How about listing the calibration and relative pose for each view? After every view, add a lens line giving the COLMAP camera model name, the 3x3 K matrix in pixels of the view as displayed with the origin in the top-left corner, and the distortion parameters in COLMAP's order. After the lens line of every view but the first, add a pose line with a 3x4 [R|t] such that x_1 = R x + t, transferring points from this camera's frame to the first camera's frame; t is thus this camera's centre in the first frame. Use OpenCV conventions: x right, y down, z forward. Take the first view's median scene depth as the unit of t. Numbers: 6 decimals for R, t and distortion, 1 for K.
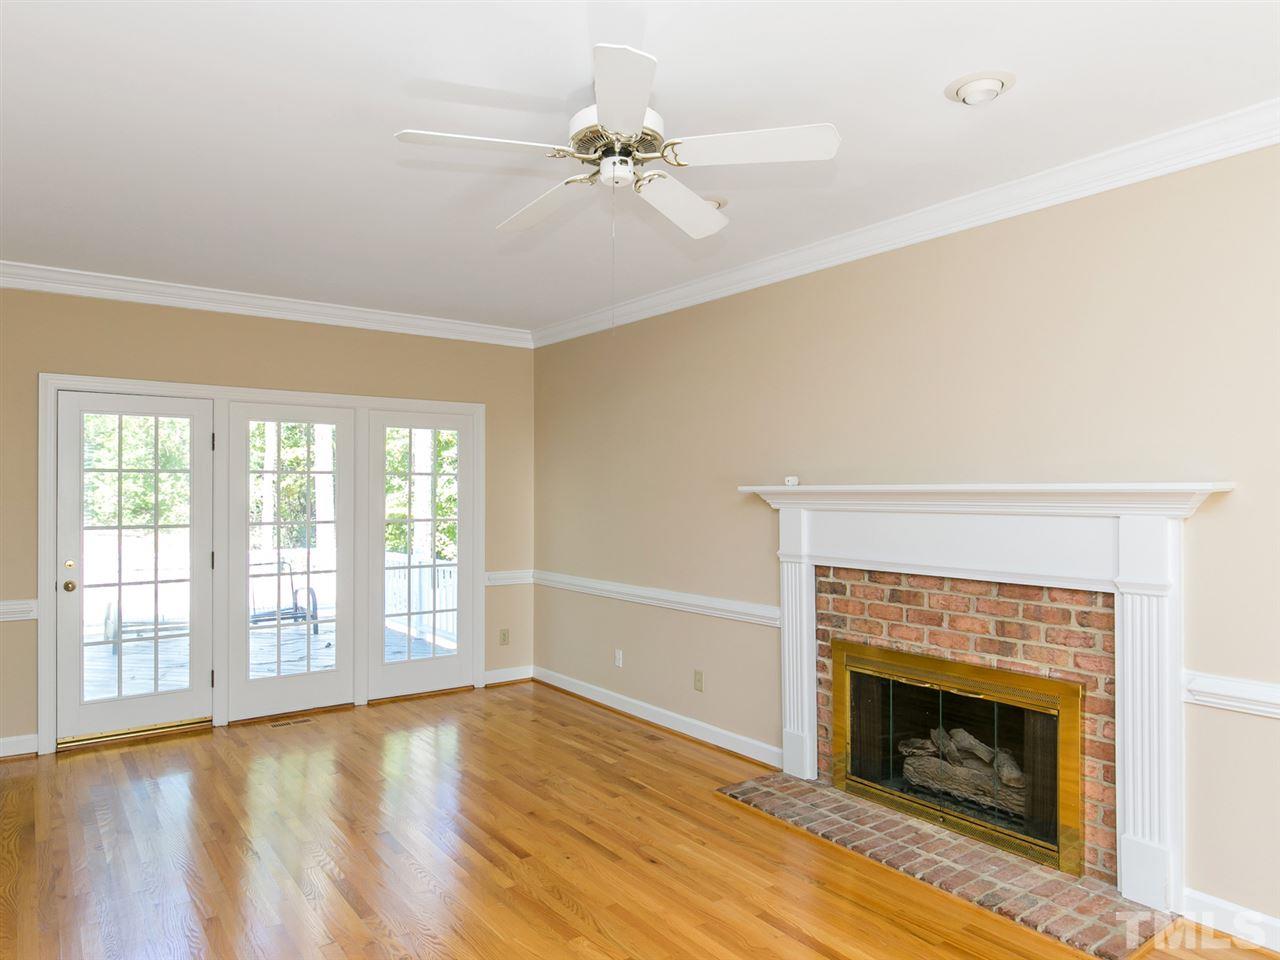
lens RADIAL K [[976.6, 0, 640.0], [0, 976.6, 480.0], [0, 0, 1]] dist [-0.004236, -0.001604]
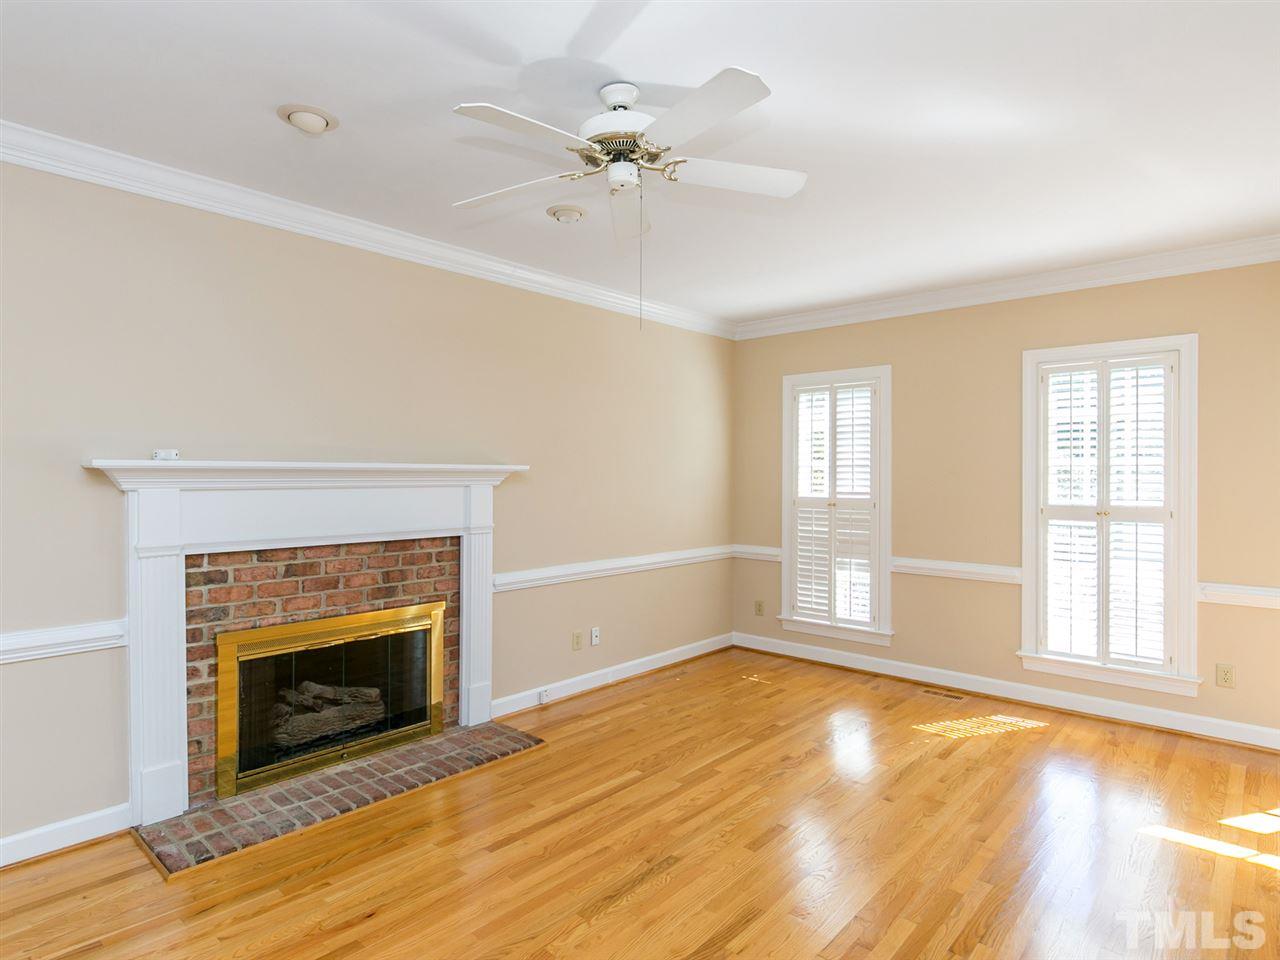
lens RADIAL K [[738.8, 0, 640.0], [0, 738.8, 480.0], [0, 0, 1]] dist [-0.001923, -0.000317]
pose [[-0.286341, -0.007498, 0.958099, -0.602805], [-0.012161, 0.999917, 0.004191, 0.016493], [-0.958051, -0.010451, -0.286408, 0.898183]]
